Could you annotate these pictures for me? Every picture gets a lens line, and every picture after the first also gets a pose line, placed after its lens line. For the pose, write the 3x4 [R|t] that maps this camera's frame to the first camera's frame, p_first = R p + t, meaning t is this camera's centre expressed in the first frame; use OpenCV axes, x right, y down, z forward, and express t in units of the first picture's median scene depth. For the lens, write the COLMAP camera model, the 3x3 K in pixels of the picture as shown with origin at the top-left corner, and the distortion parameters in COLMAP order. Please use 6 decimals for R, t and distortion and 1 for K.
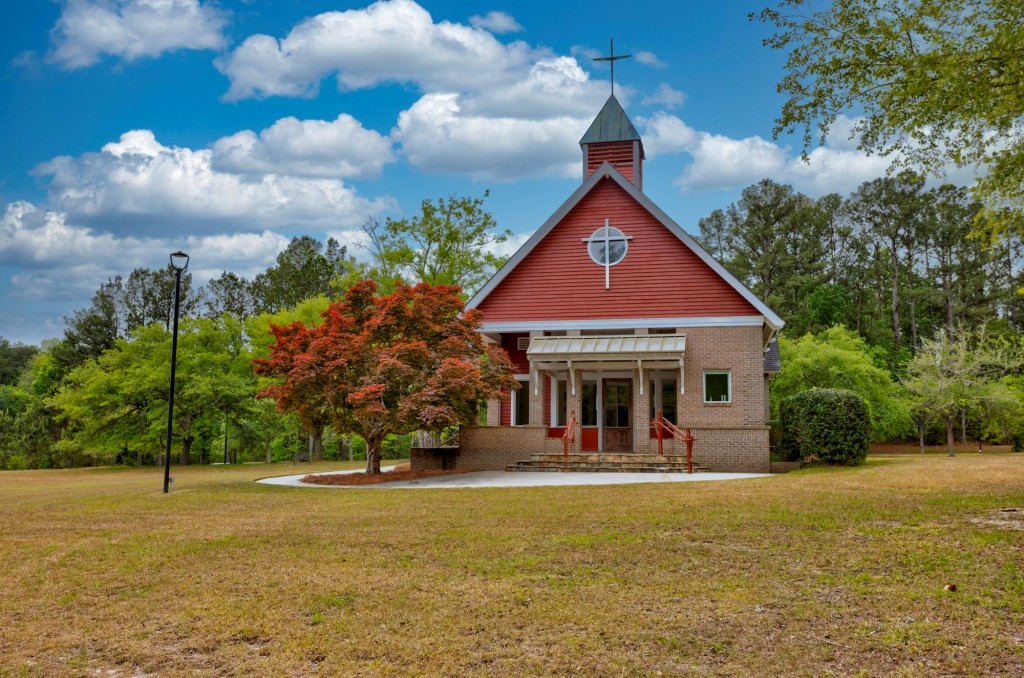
lens RADIAL K [[895.9, 0, 514.6], [0, 895.9, 336.5], [0, 0, 1]] dist [0.027484, 0.008071]
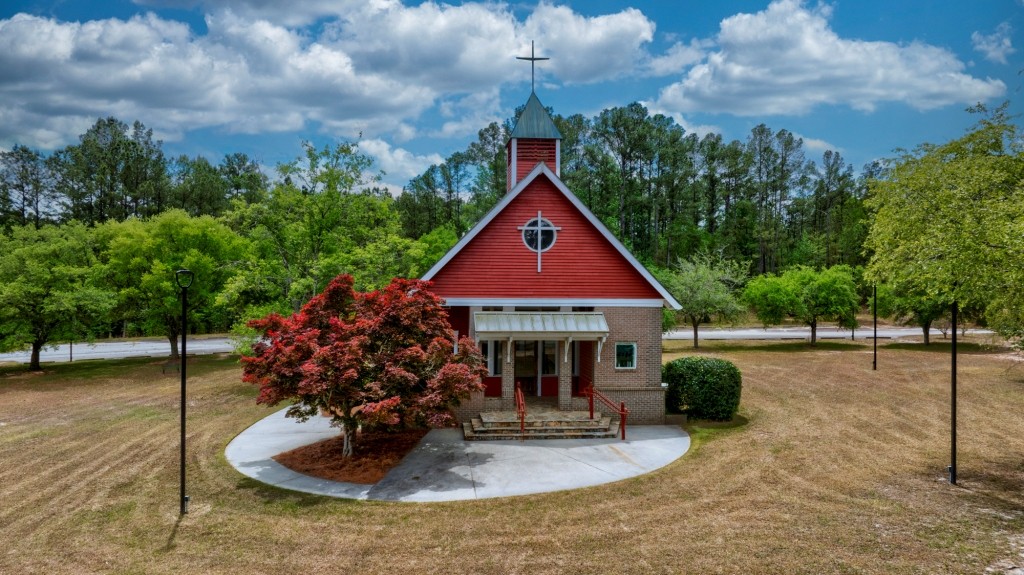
lens RADIAL K [[730.9, 0, 510.8], [0, 730.9, 279.7], [0, 0, 1]] dist [-0.020462, 0.018436]
pose [[0.946926, -0.002238, 0.321444, -0.165951], [-0.037618, 0.992333, 0.117727, -0.107961], [-0.319243, -0.123571, 0.939582, 0.082259]]
